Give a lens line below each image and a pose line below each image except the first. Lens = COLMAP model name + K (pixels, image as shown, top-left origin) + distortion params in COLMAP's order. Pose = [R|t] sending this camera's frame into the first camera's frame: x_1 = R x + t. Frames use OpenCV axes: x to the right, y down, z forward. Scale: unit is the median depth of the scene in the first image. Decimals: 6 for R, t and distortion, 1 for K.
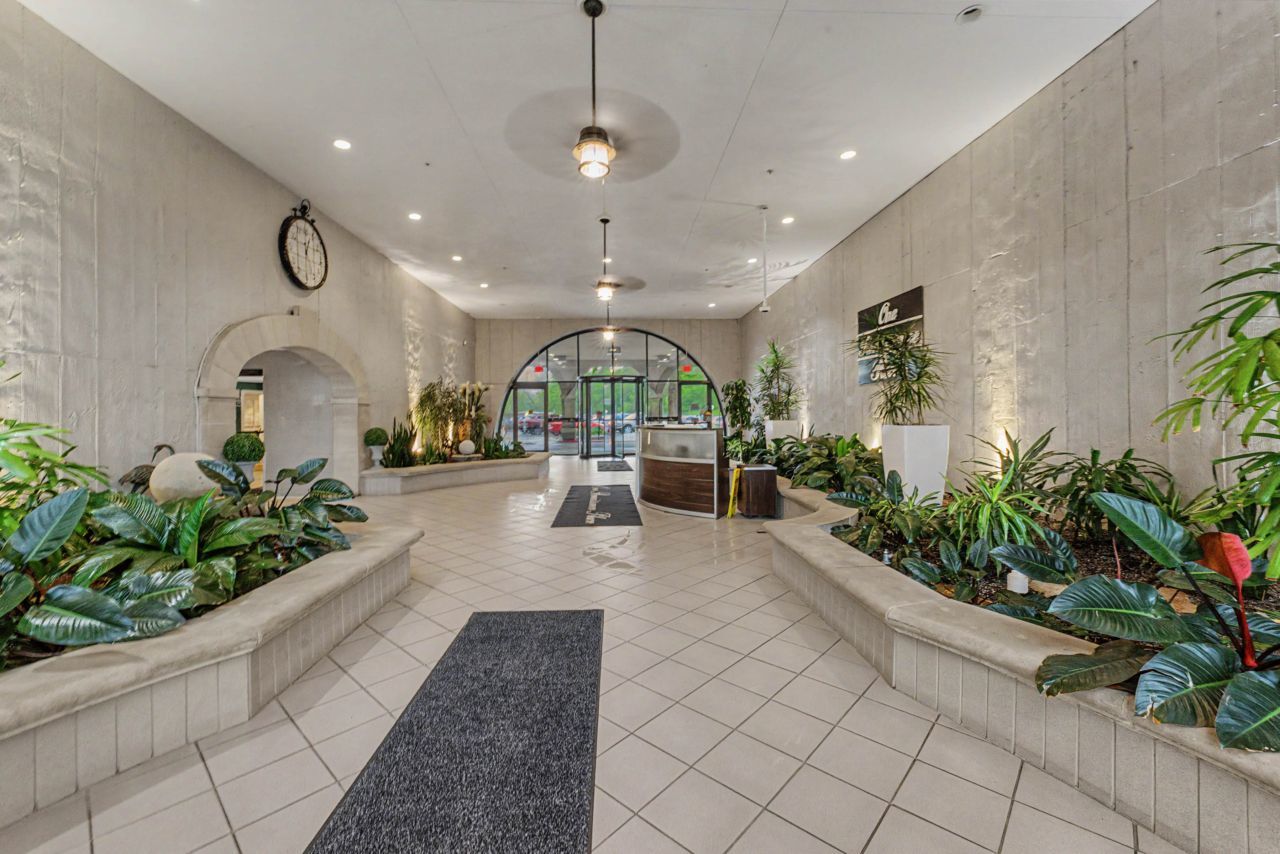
lens RADIAL K [[521.7, 0, 639.1], [0, 521.7, 418.0], [0, 0, 1]] dist [0.007782, -0.000473]
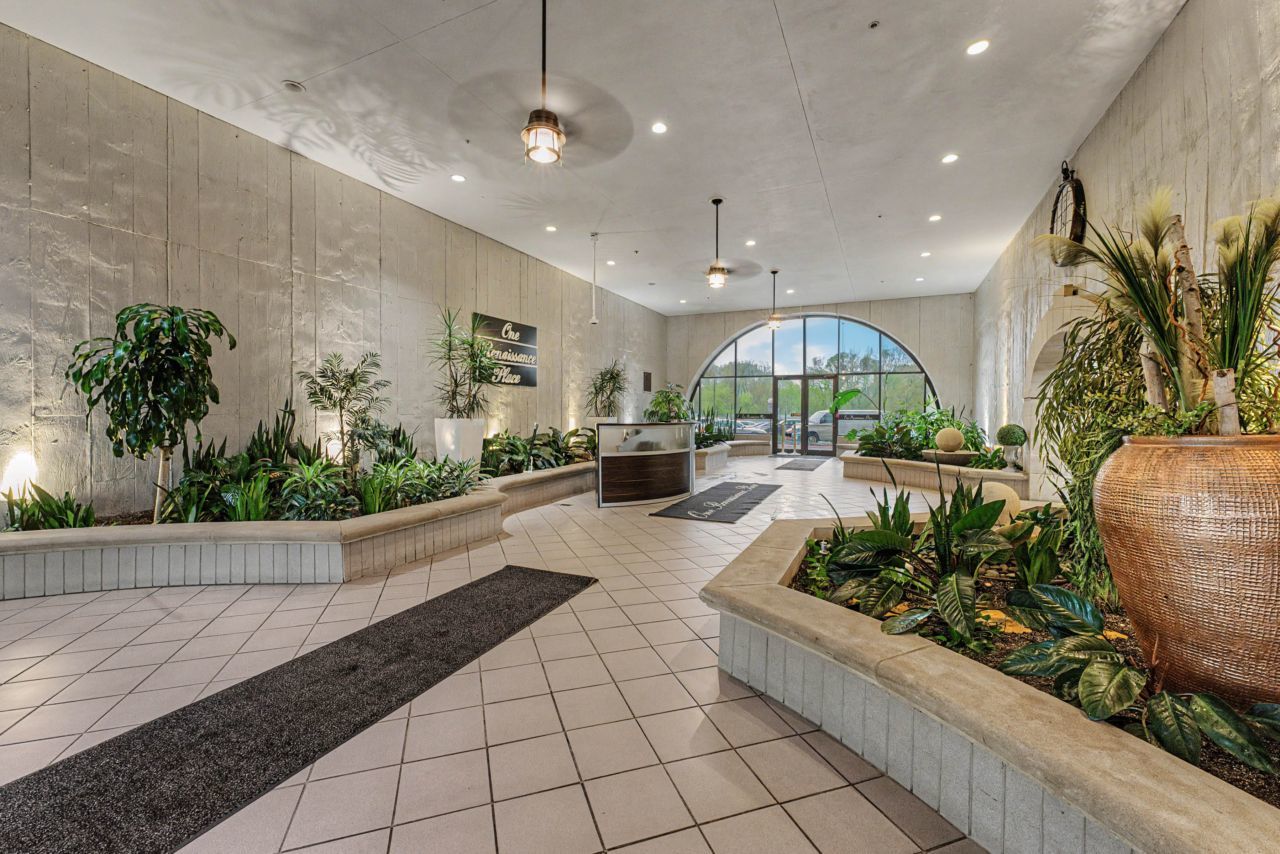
lens RADIAL K [[521.7, 0, 636.5], [0, 521.7, 420.7], [0, 0, 1]] dist [0.007782, -0.000473]
pose [[-0.877200, -0.007933, 0.480060, -0.326094], [0.000303, 0.999854, 0.017077, -0.004513], [-0.480126, 0.015126, -0.877069, 1.584375]]
